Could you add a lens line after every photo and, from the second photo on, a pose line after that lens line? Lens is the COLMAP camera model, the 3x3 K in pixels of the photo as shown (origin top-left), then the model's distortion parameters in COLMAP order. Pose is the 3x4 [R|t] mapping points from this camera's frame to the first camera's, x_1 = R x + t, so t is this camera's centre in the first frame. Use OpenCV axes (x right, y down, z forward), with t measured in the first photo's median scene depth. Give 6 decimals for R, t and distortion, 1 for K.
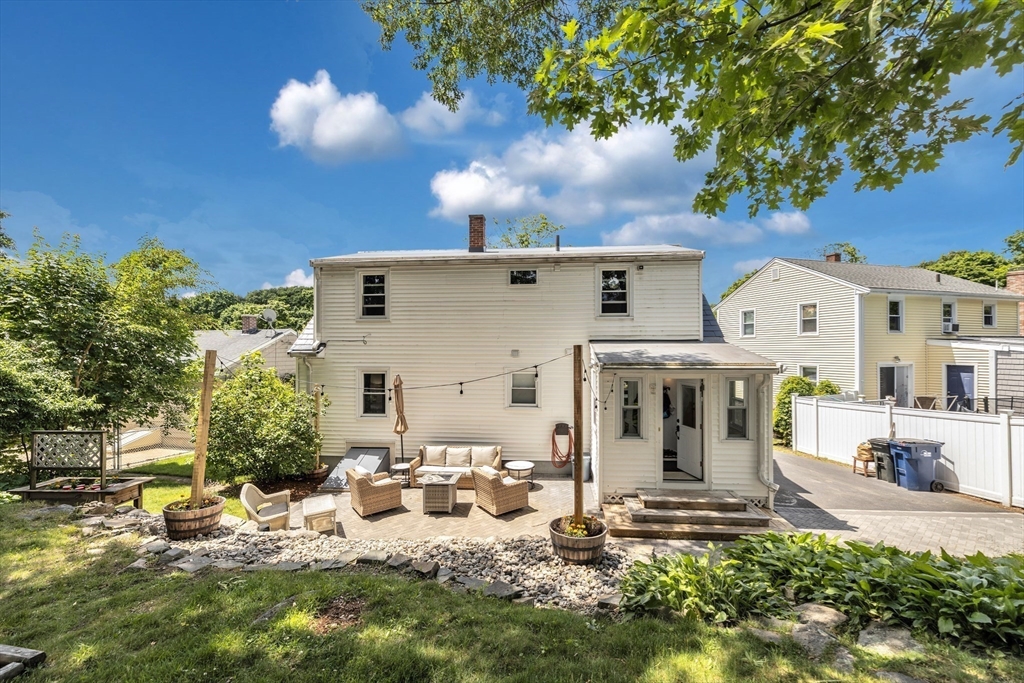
lens RADIAL K [[409.0, 0, 512.3], [0, 409.0, 345.6], [0, 0, 1]] dist [0.001676, 0.000084]
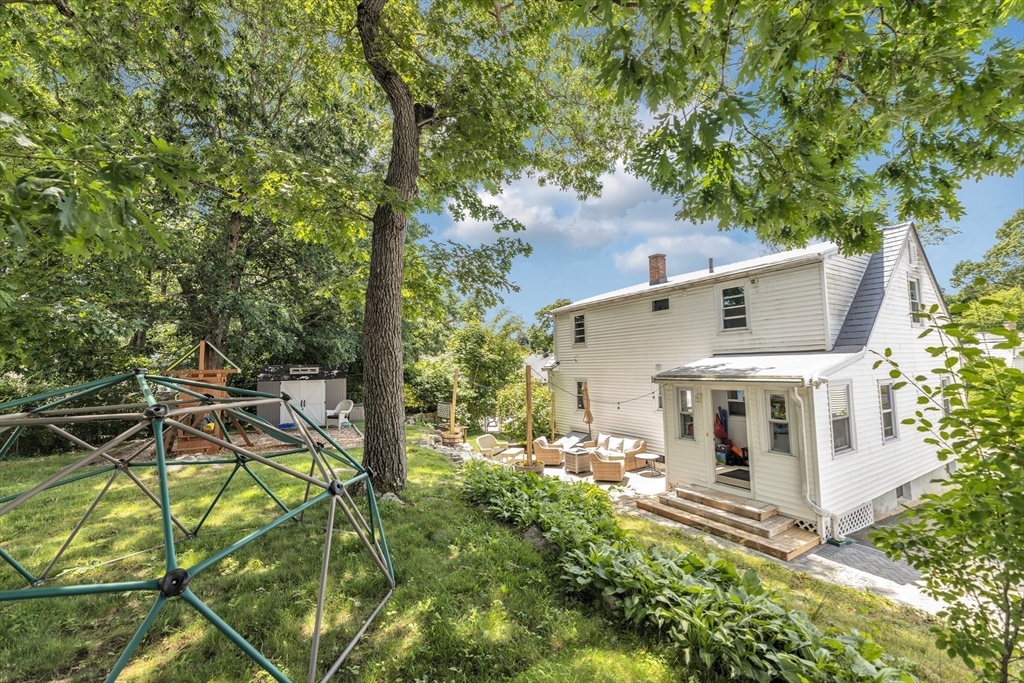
lens RADIAL K [[409.0, 0, 510.1], [0, 409.0, 339.4], [0, 0, 1]] dist [0.001676, 0.000084]
pose [[0.586047, -0.067085, -0.807495, 0.754031], [0.029701, 0.997676, -0.061329, -0.003120], [0.809733, 0.011958, 0.586677, -0.079081]]
